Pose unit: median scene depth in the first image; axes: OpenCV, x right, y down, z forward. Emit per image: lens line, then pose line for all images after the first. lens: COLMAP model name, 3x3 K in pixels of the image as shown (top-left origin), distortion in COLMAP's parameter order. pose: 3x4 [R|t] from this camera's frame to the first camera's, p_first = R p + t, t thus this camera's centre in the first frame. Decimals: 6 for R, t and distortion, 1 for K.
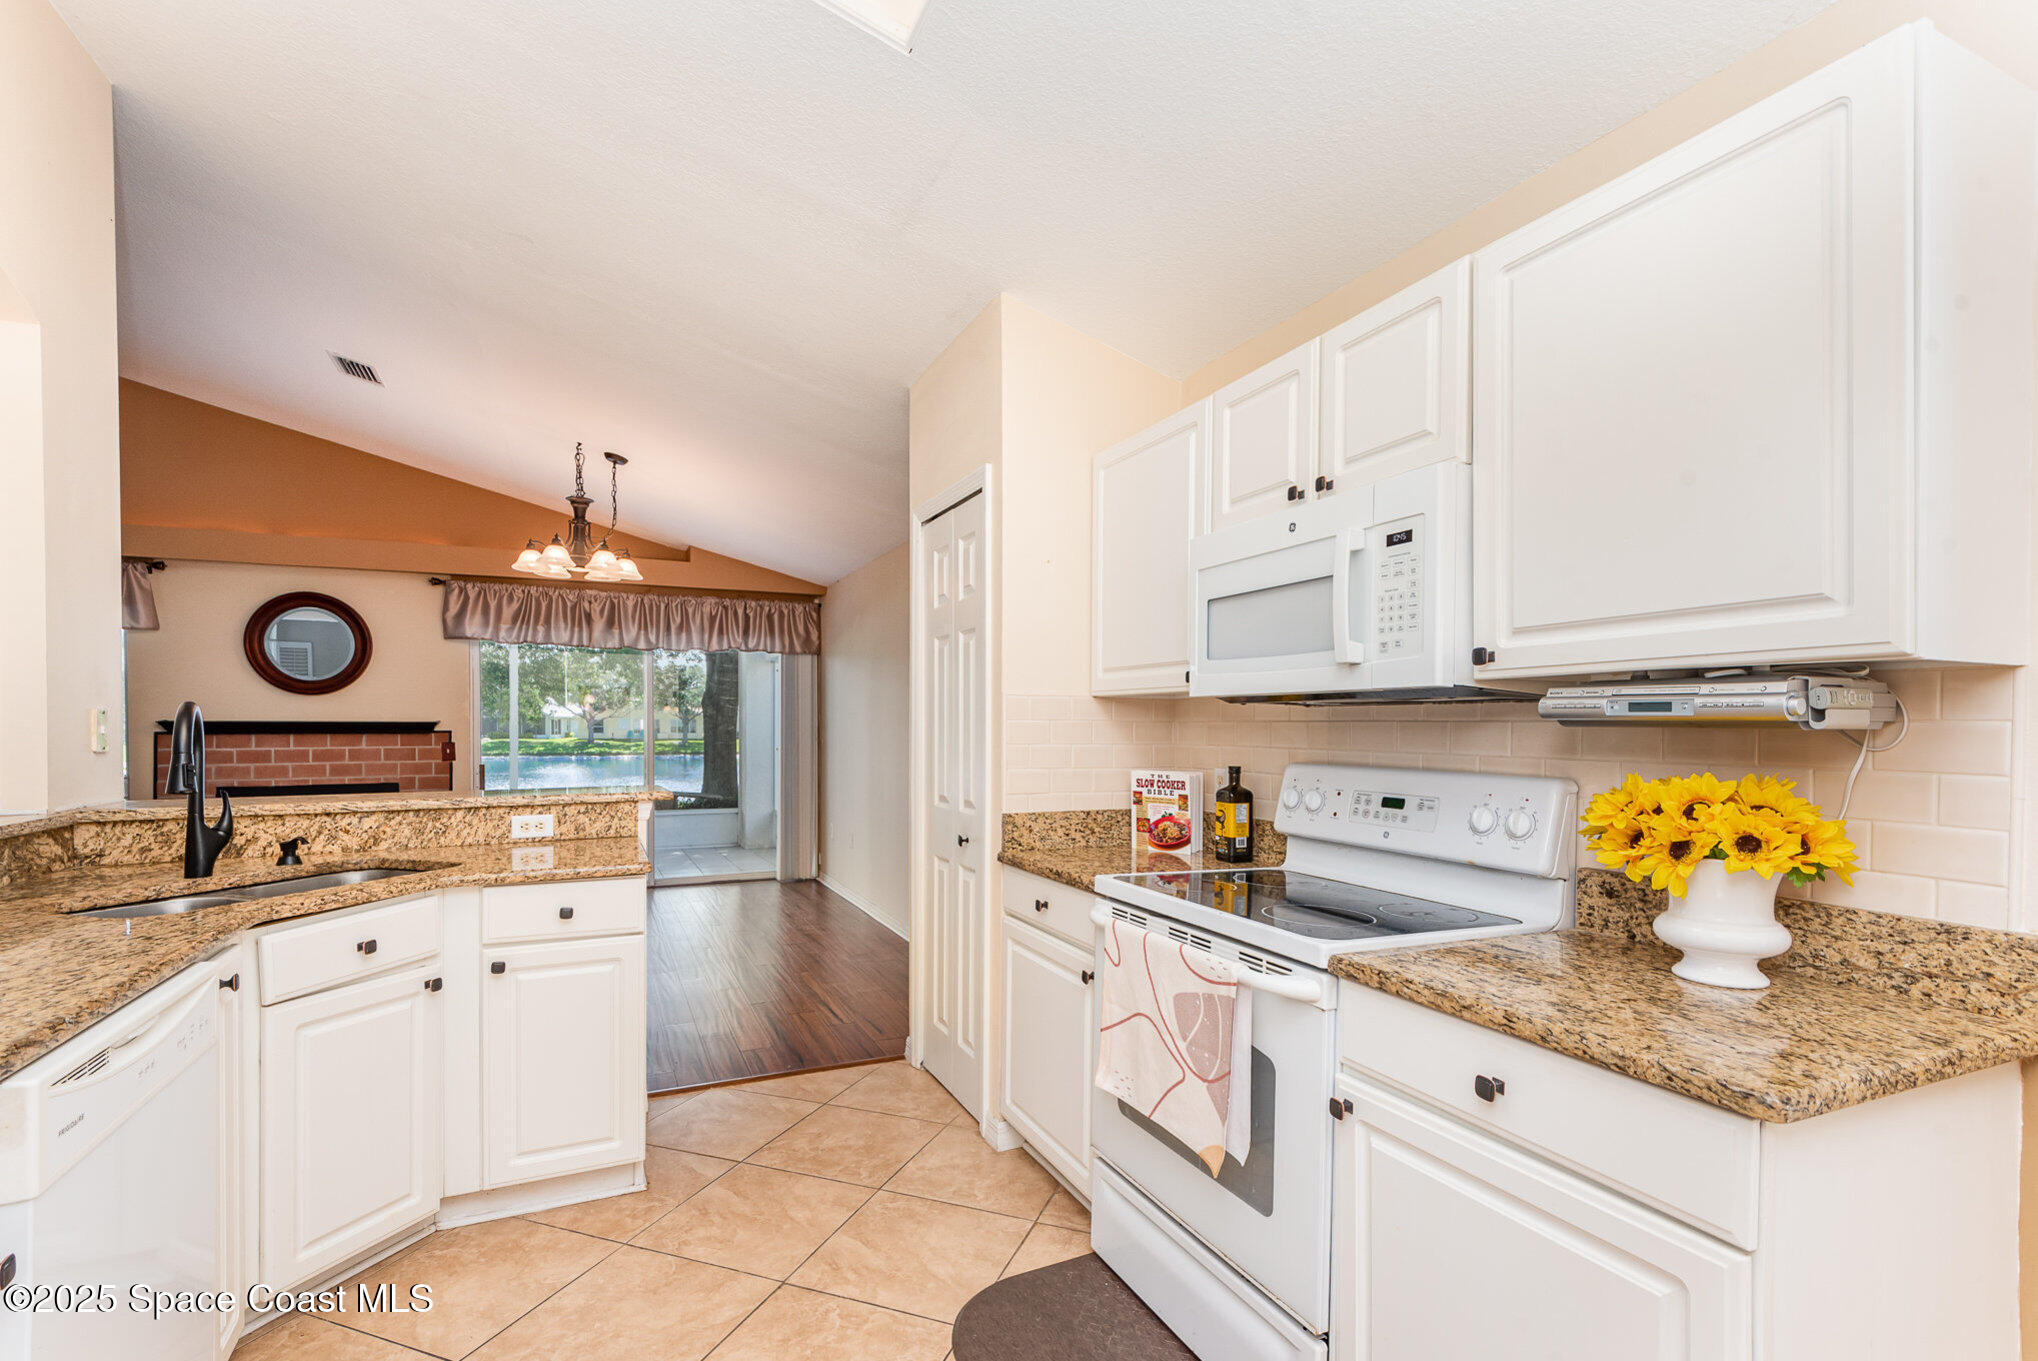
lens RADIAL K [[940.0, 0, 1020.9], [0, 940.0, 727.3], [0, 0, 1]] dist [0.029818, -0.015911]
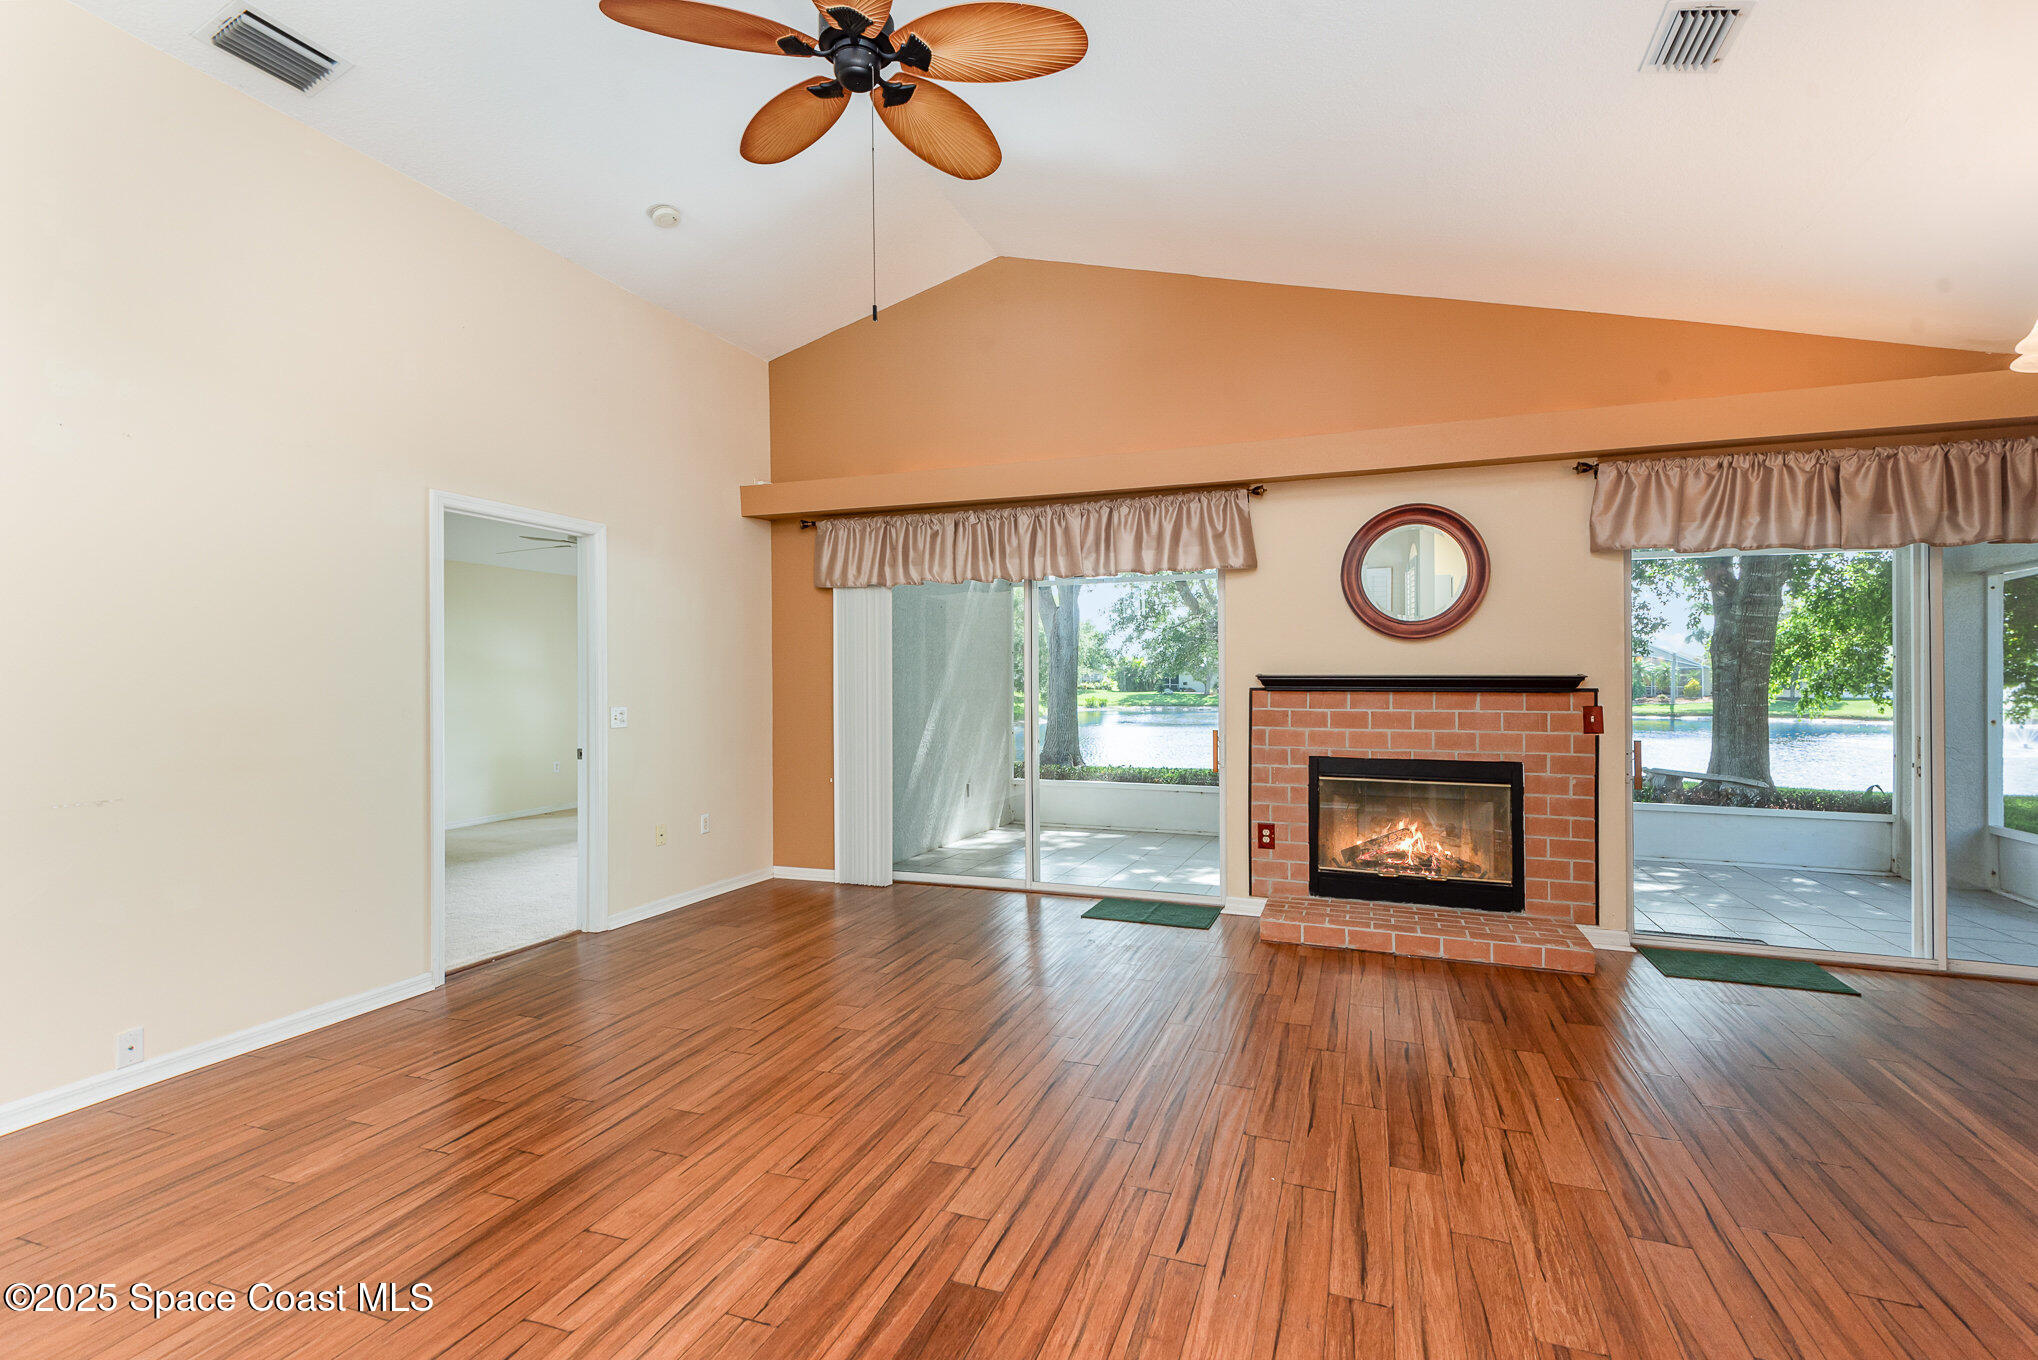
lens RADIAL K [[927.6, 0, 1018.0], [0, 927.6, 677.3], [0, 0, 1]] dist [0.032056, -0.012357]
pose [[0.699136, -0.000680, -0.714988, -0.428661], [-0.002531, 0.999991, -0.003425, -0.001292], [0.714984, 0.004204, 0.699128, 0.251094]]
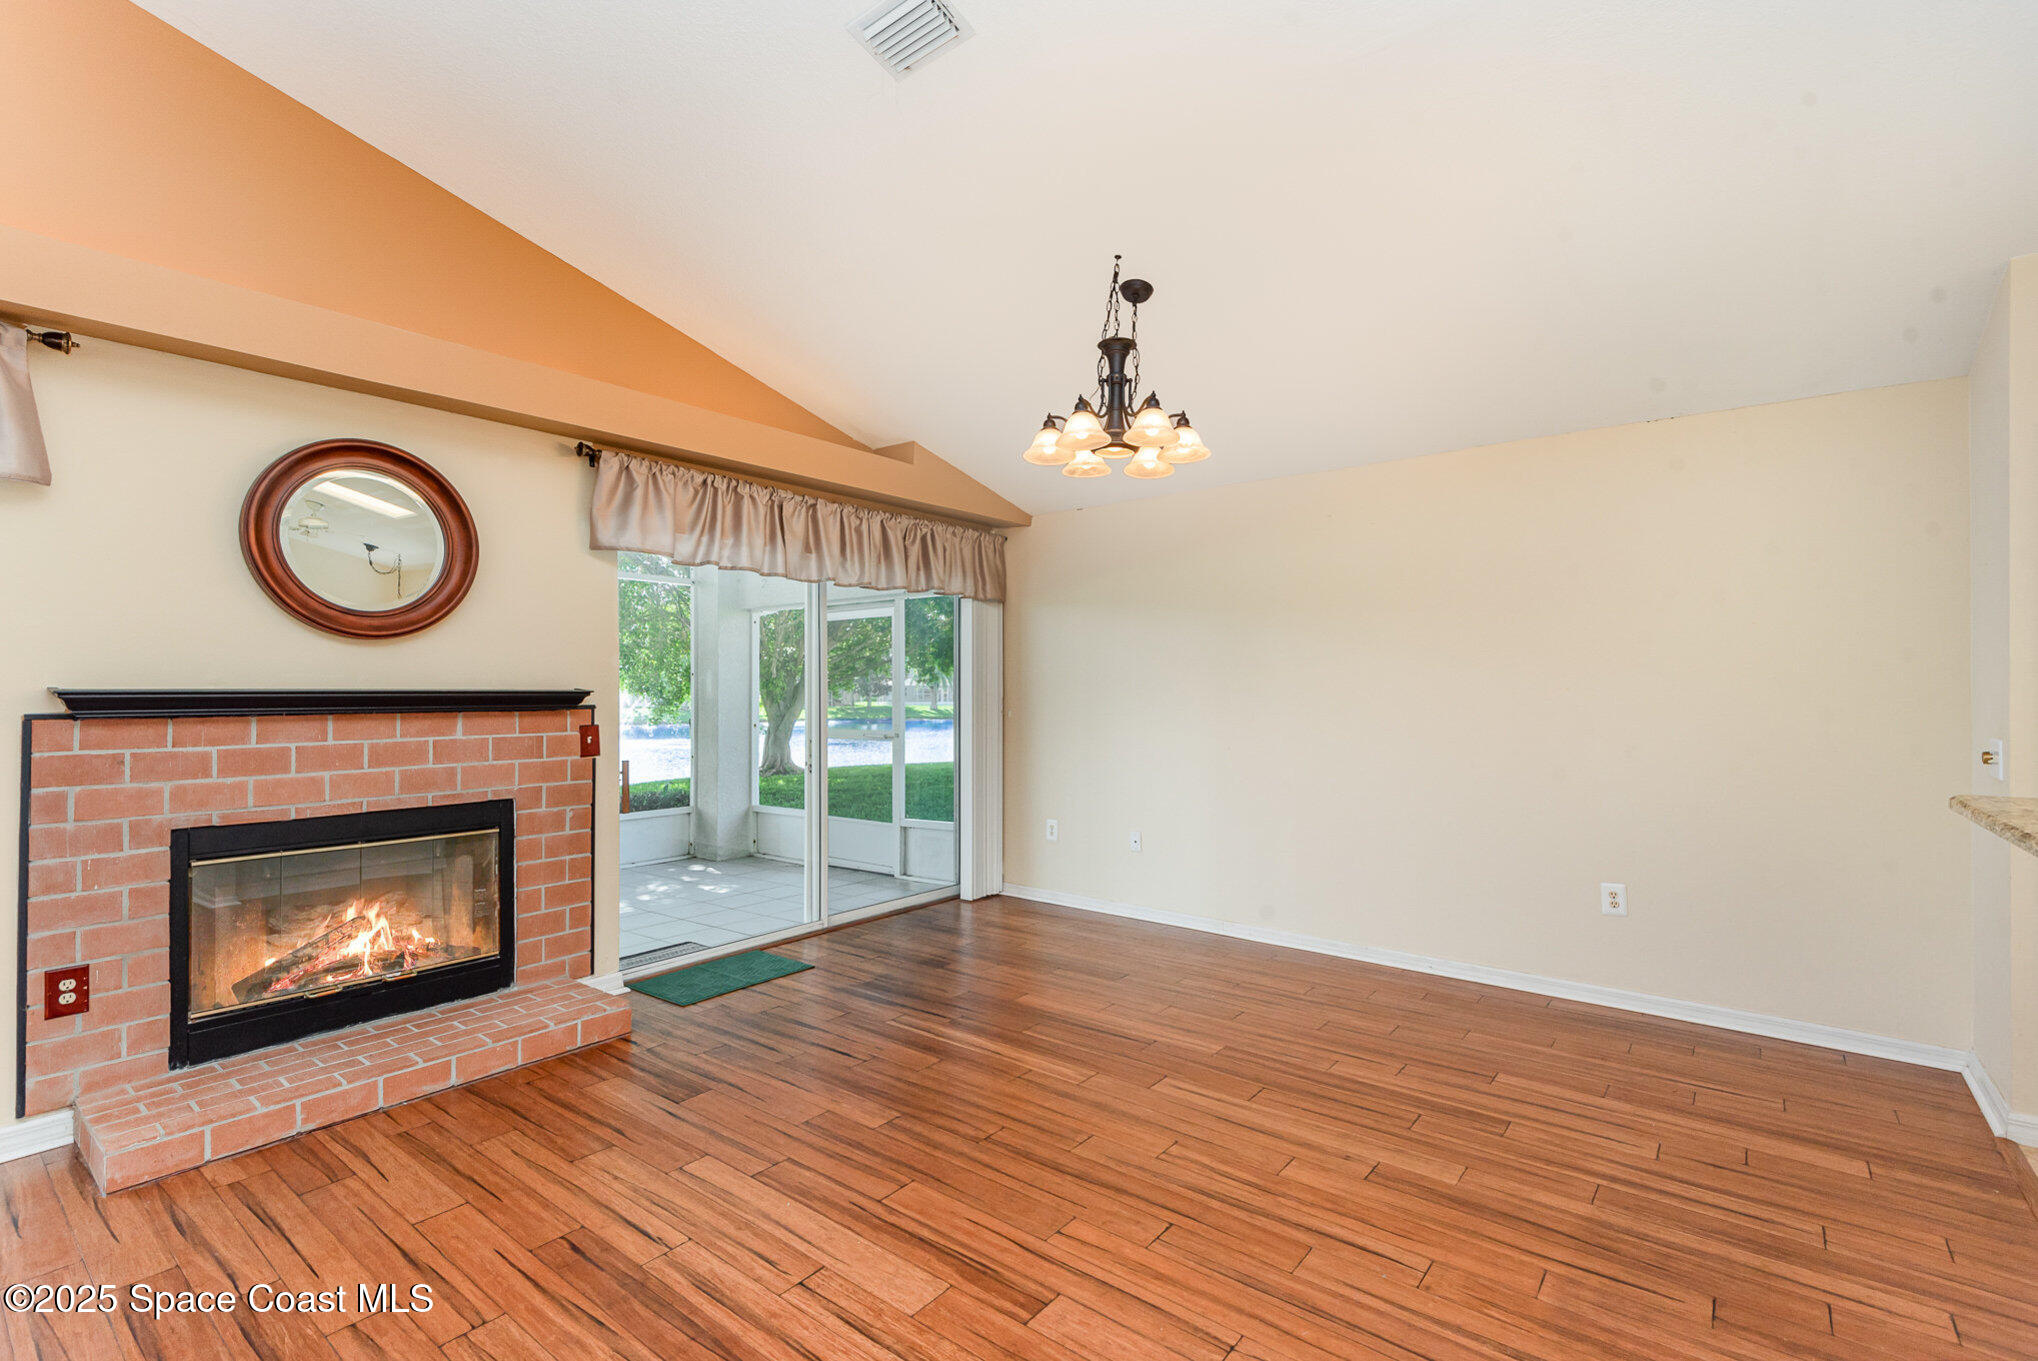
lens RADIAL K [[924.2, 0, 1027.1], [0, 924.2, 684.0], [0, 0, 1]] dist [0.018540, -0.005561]
pose [[0.892184, 0.000328, 0.451671, -0.644657], [0.004131, 0.999952, -0.008885, -0.003572], [-0.451653, 0.009793, 0.892140, 0.374178]]
